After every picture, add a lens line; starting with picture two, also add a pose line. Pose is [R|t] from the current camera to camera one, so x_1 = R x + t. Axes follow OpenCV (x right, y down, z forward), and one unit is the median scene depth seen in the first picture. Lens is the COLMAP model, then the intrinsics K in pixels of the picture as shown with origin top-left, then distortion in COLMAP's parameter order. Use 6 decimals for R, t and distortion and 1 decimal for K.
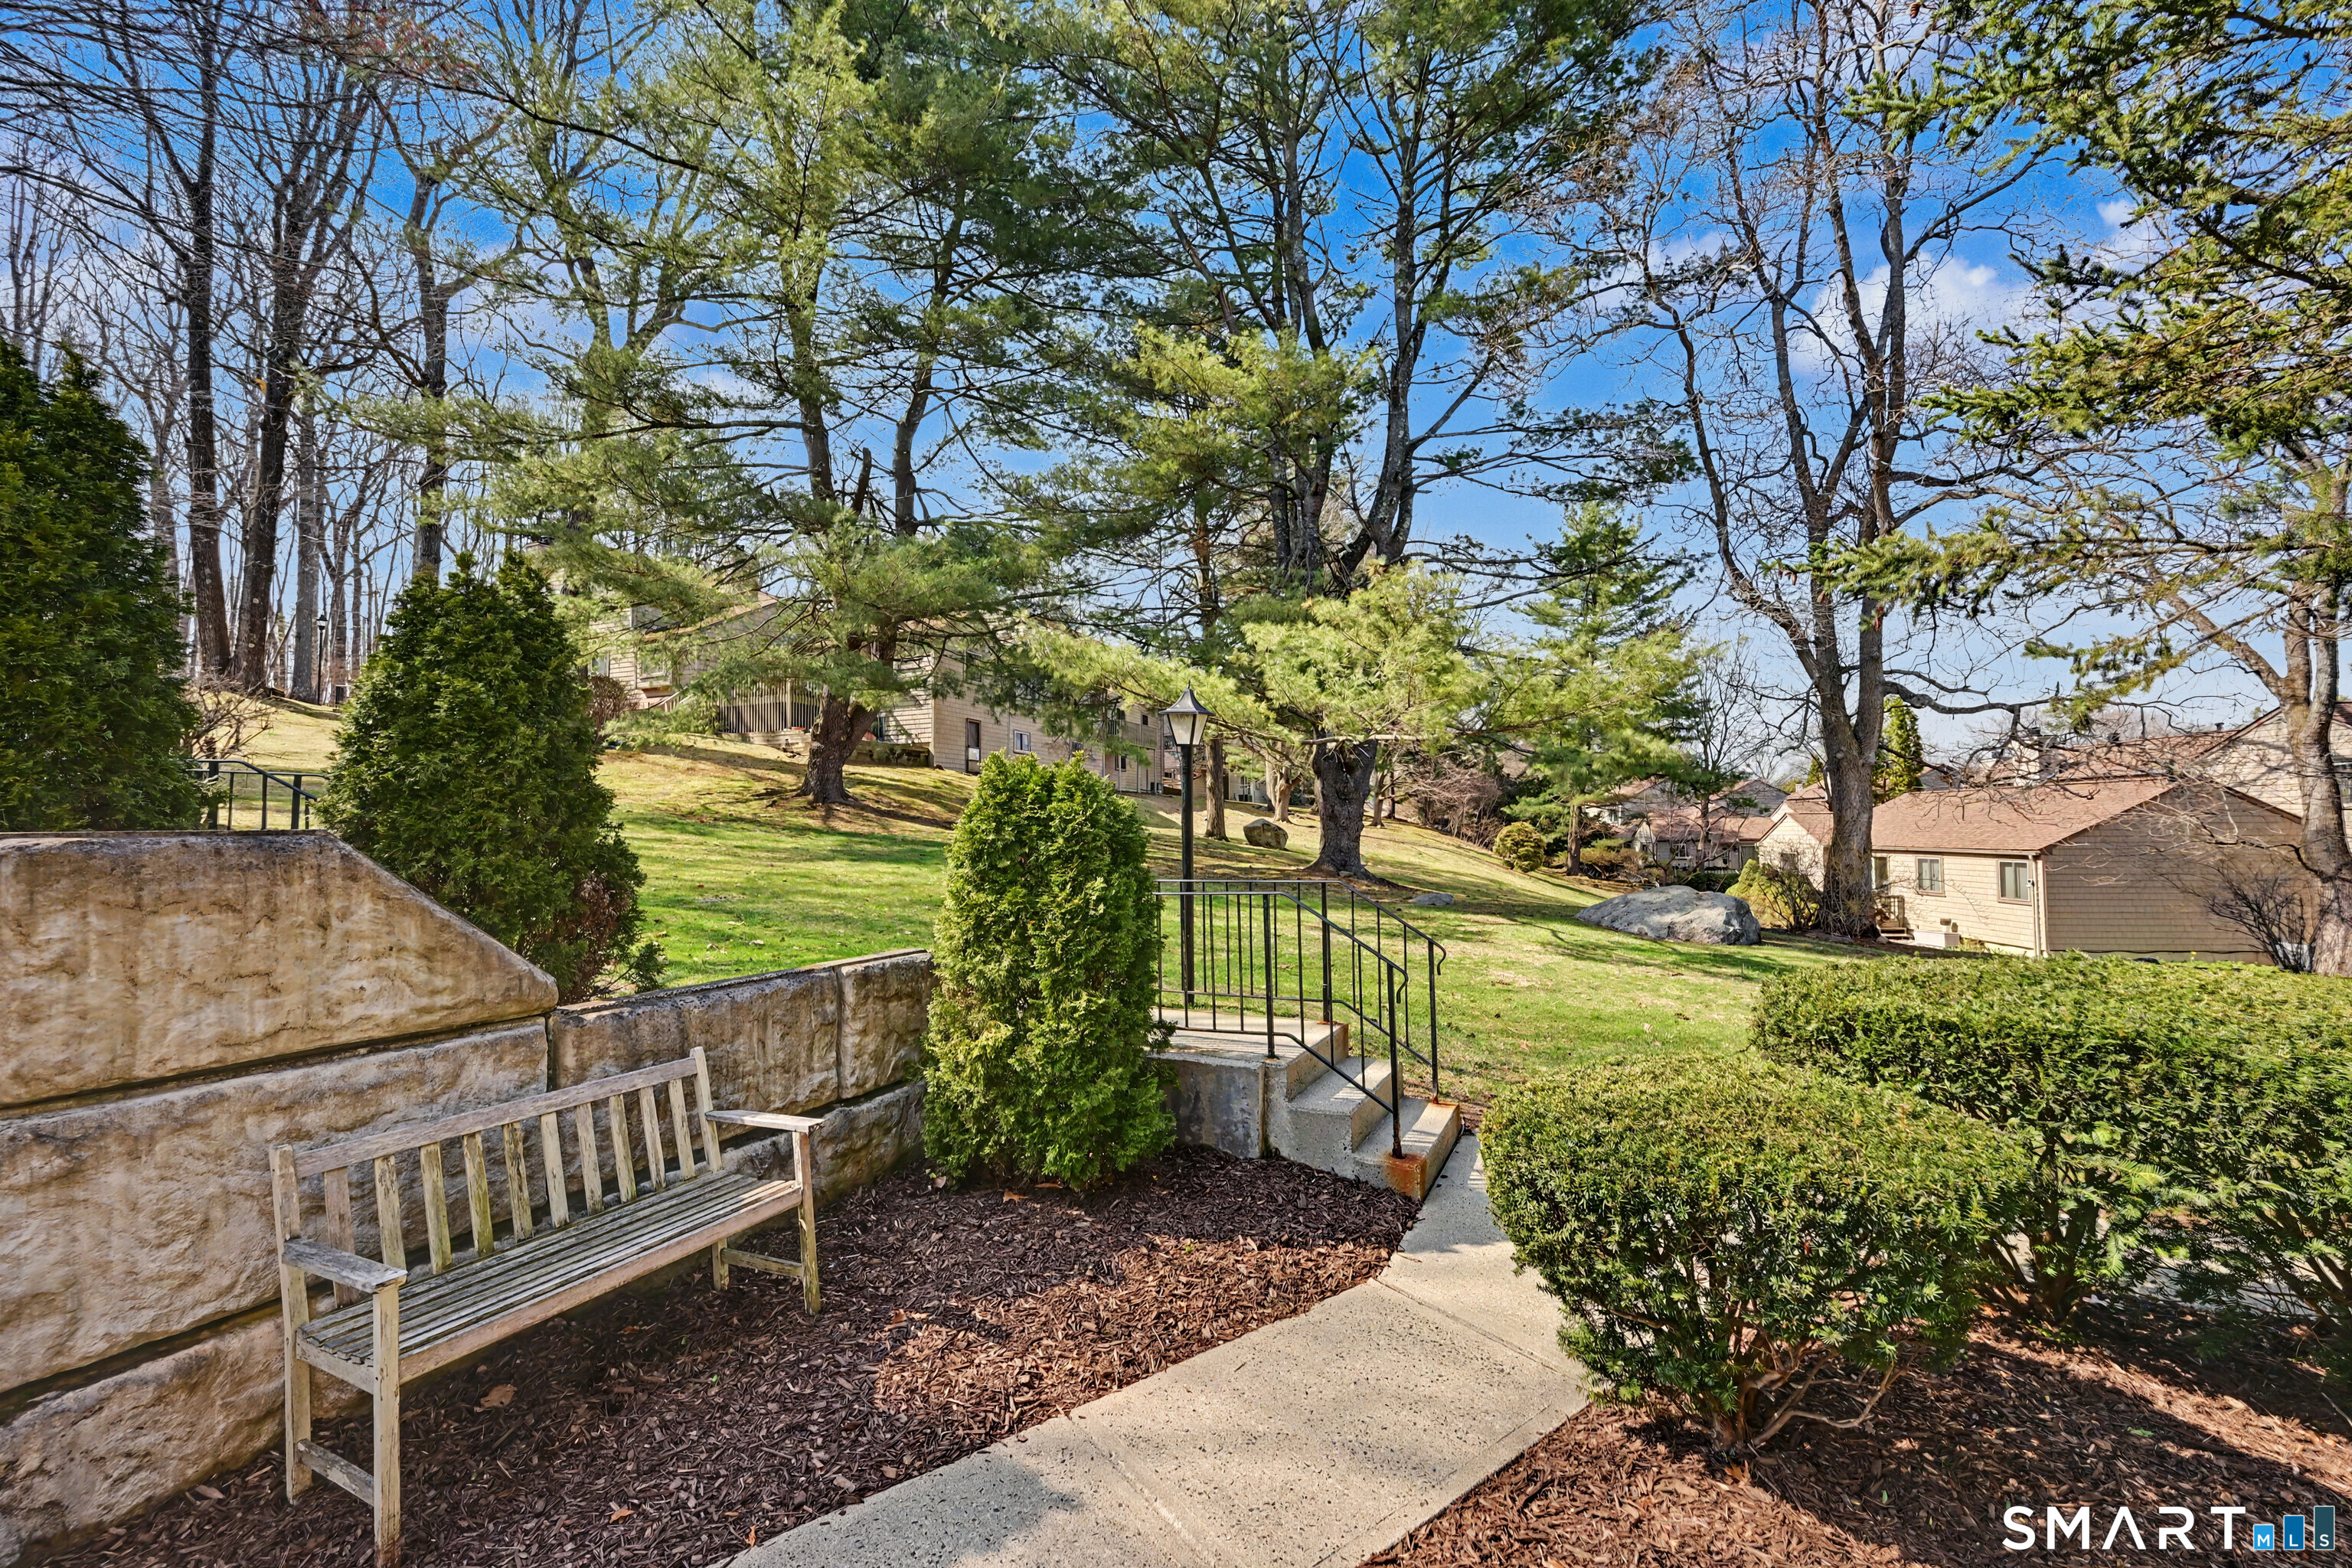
lens RADIAL K [[932.0, 0, 1179.7], [0, 932.0, 797.0], [0, 0, 1]] dist [-0.000510, -0.000124]
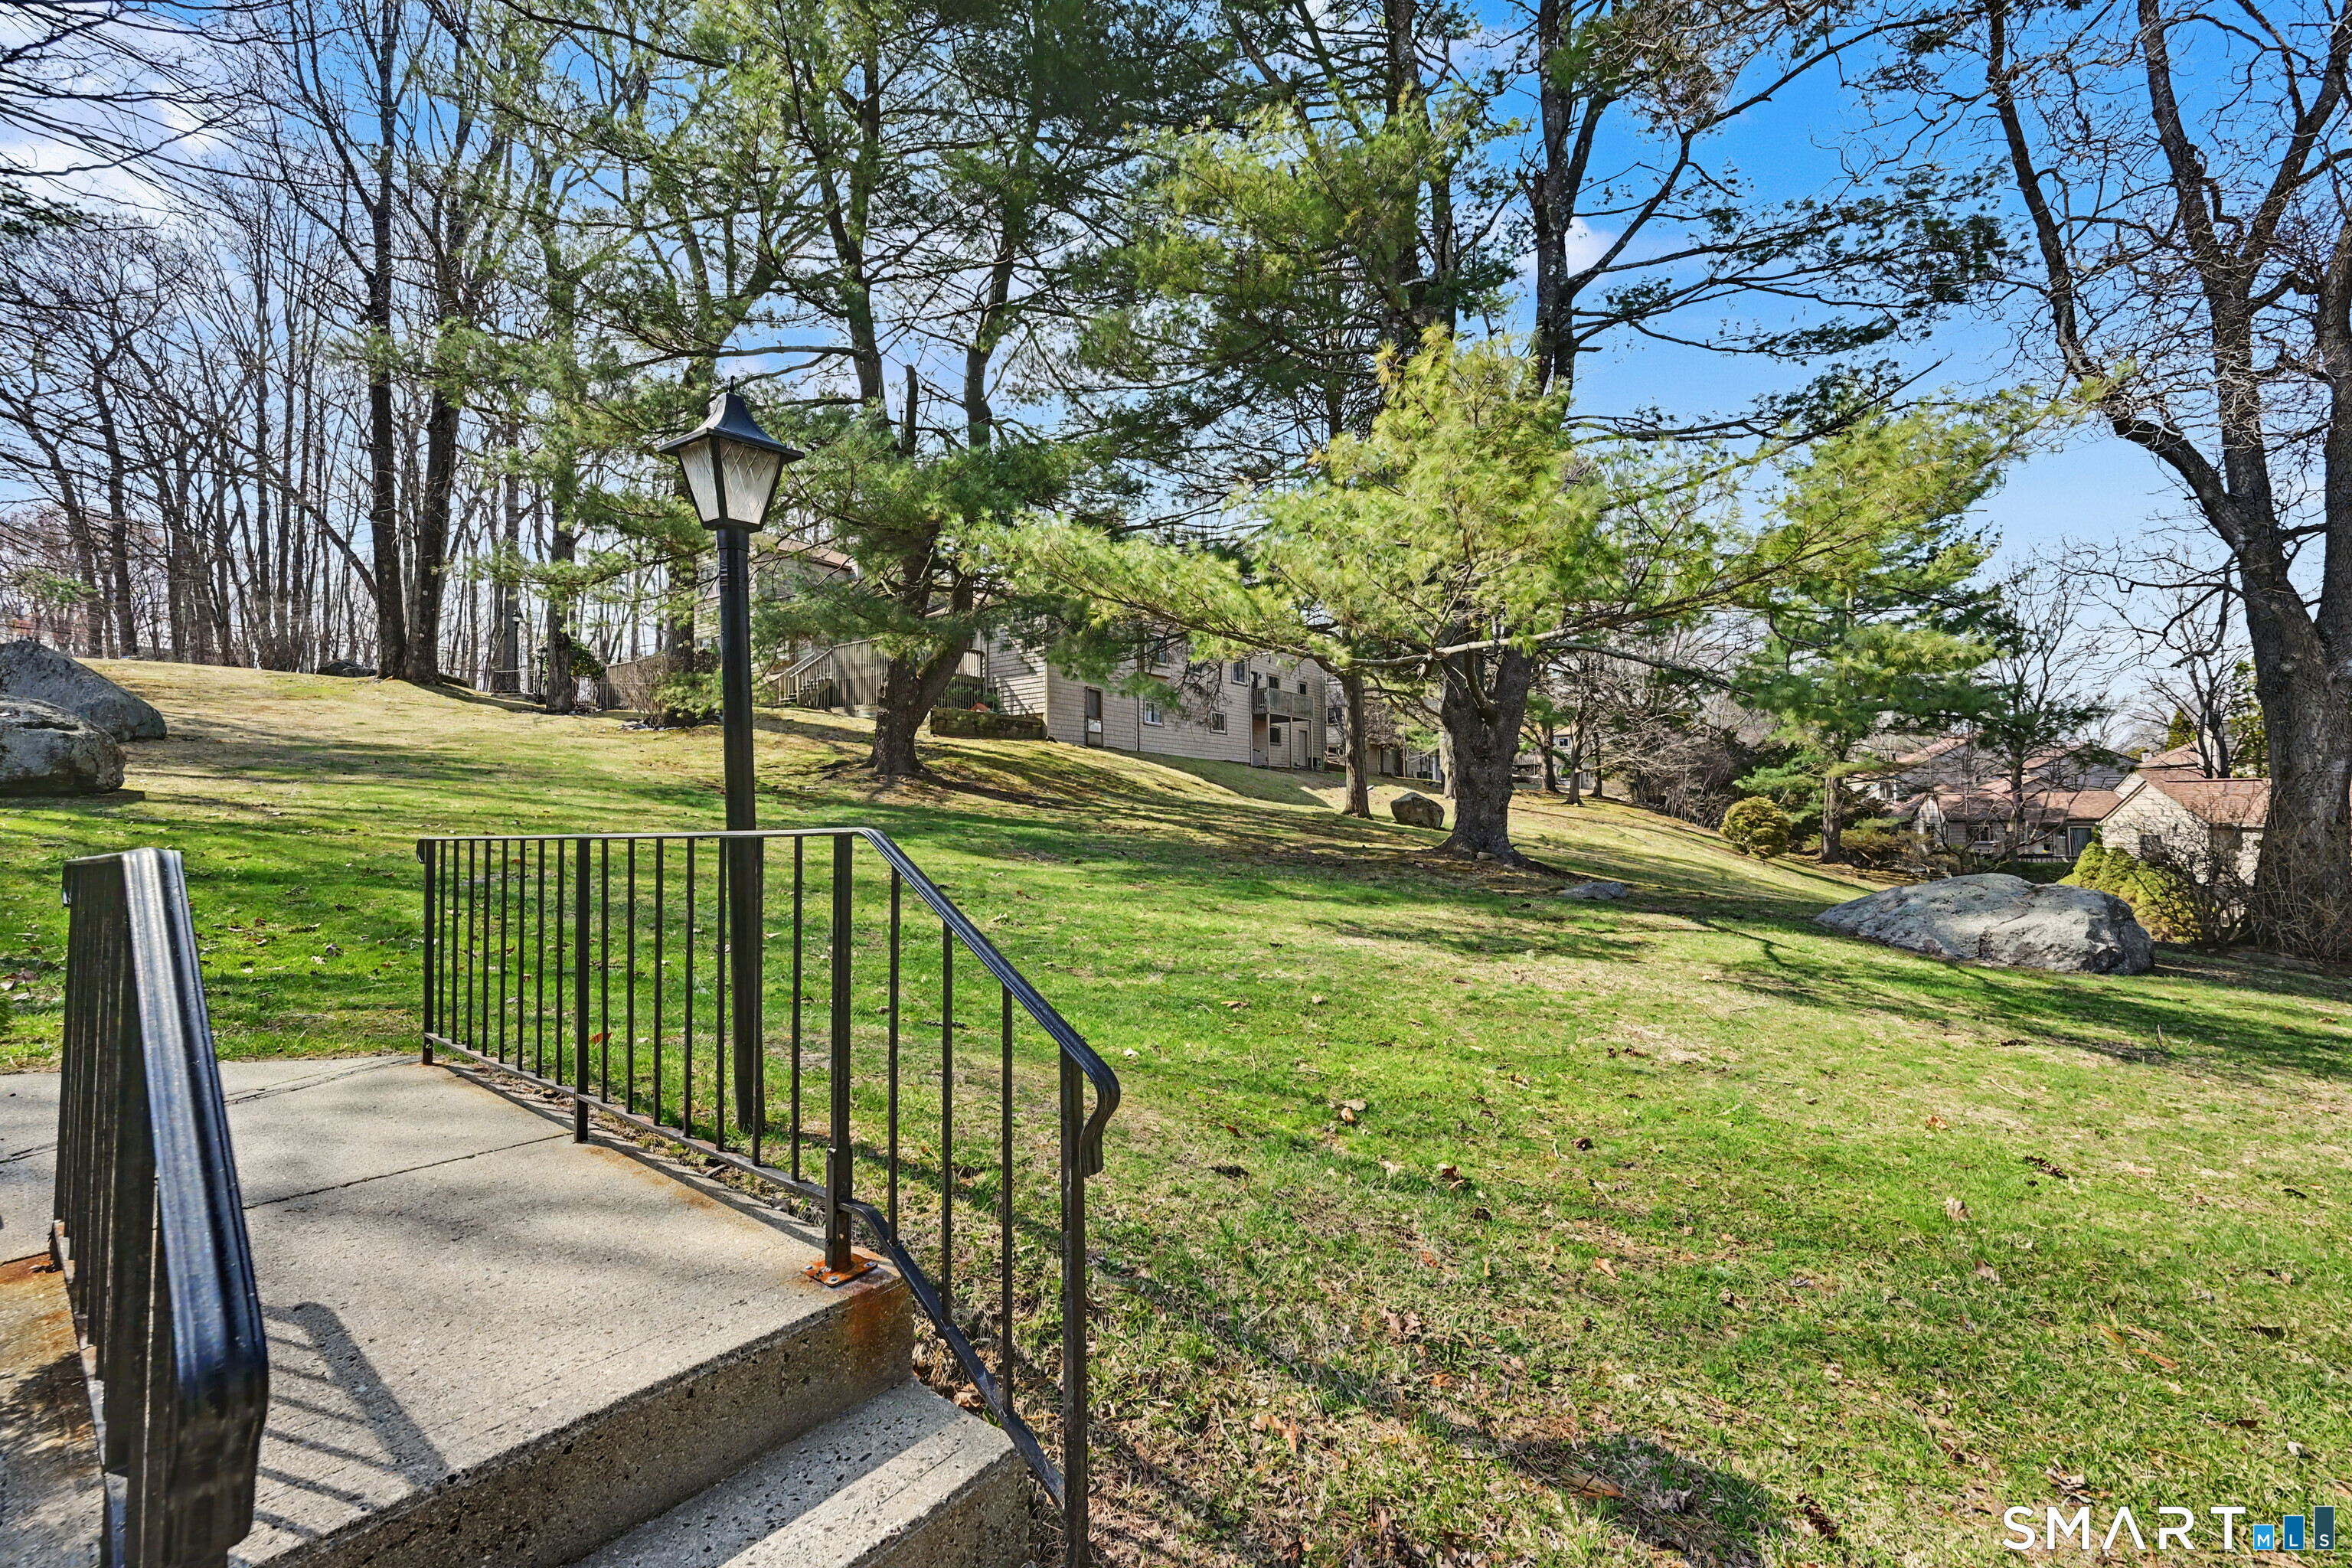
lens RADIAL K [[968.0, 0, 1167.1], [0, 968.0, 770.2], [0, 0, 1]] dist [0.000320, -0.000176]
pose [[0.979182, -0.012356, -0.202609, 0.072414], [0.010387, 0.999888, -0.010777, 0.015770], [0.202719, 0.008448, 0.979200, 0.147473]]
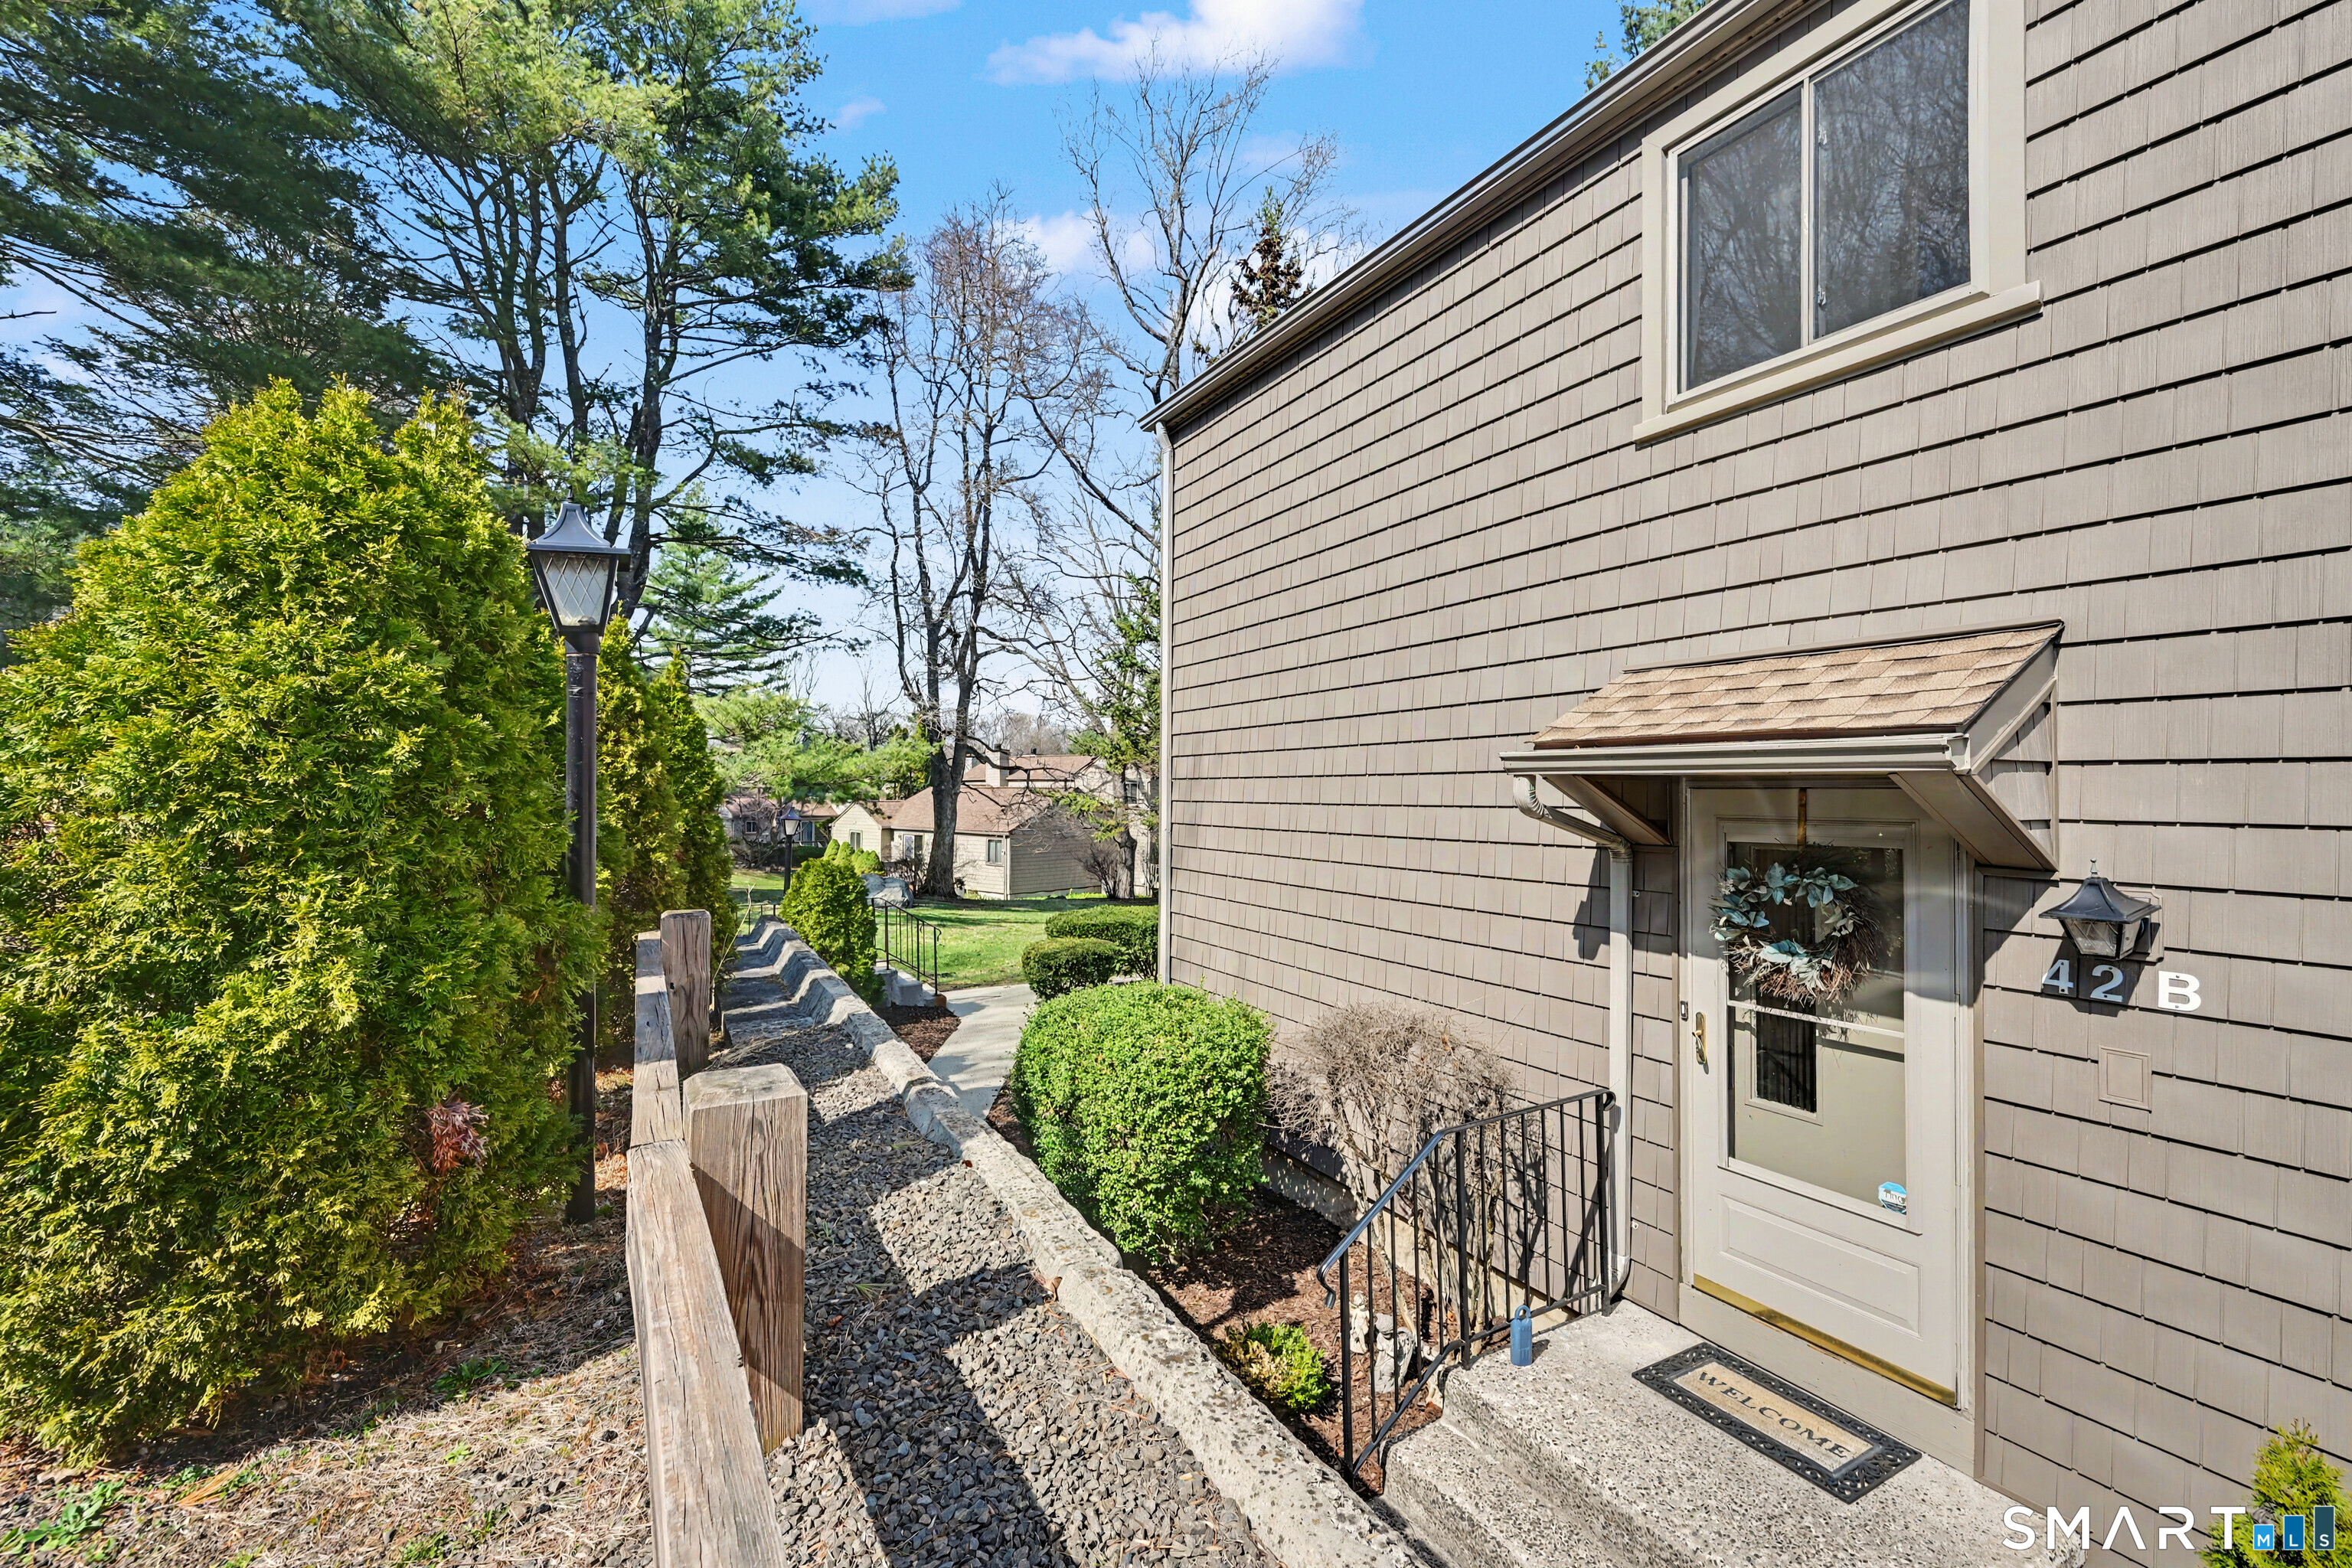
lens RADIAL K [[932.0, 0, 1179.7], [0, 932.0, 797.0], [0, 0, 1]] dist [-0.000510, -0.000124]
pose [[0.573916, 0.011246, 0.818837, -0.281584], [-0.039945, 0.999100, 0.014276, -0.048048], [-0.817939, -0.040901, 0.573849, -0.202224]]
